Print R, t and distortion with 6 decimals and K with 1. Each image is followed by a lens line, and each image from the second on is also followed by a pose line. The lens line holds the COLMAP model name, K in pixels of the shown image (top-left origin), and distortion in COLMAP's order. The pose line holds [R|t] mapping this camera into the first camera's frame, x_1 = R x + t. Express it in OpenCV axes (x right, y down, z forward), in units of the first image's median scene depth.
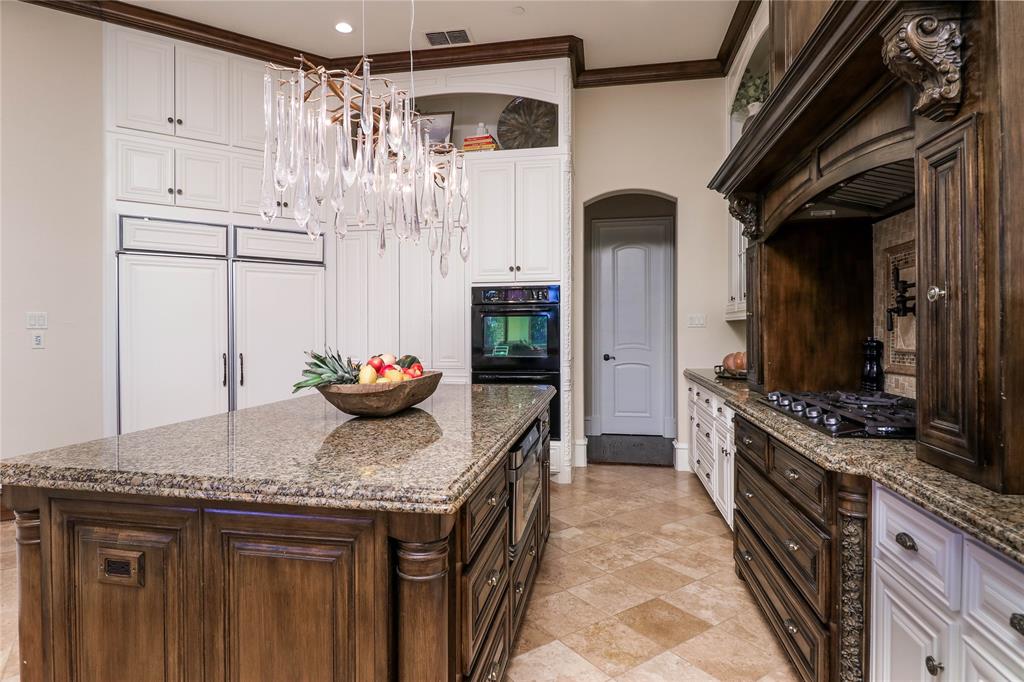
lens RADIAL K [[559.0, 0, 511.2], [0, 559.0, 337.6], [0, 0, 1]] dist [-0.004032, -0.000958]
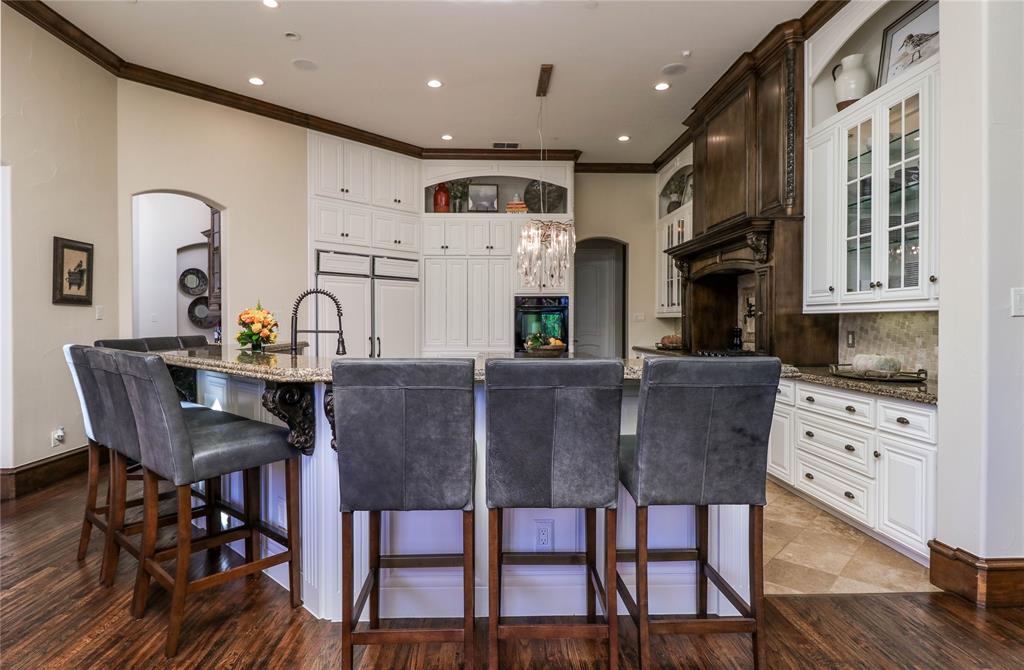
lens RADIAL K [[575.4, 0, 510.5], [0, 575.4, 327.3], [0, 0, 1]] dist [0.002267, -0.000285]
pose [[0.975897, 0.000963, 0.218230, -0.470364], [-0.000366, 0.999996, -0.002776, 0.005572], [-0.218232, 0.002630, 0.975893, -0.665220]]
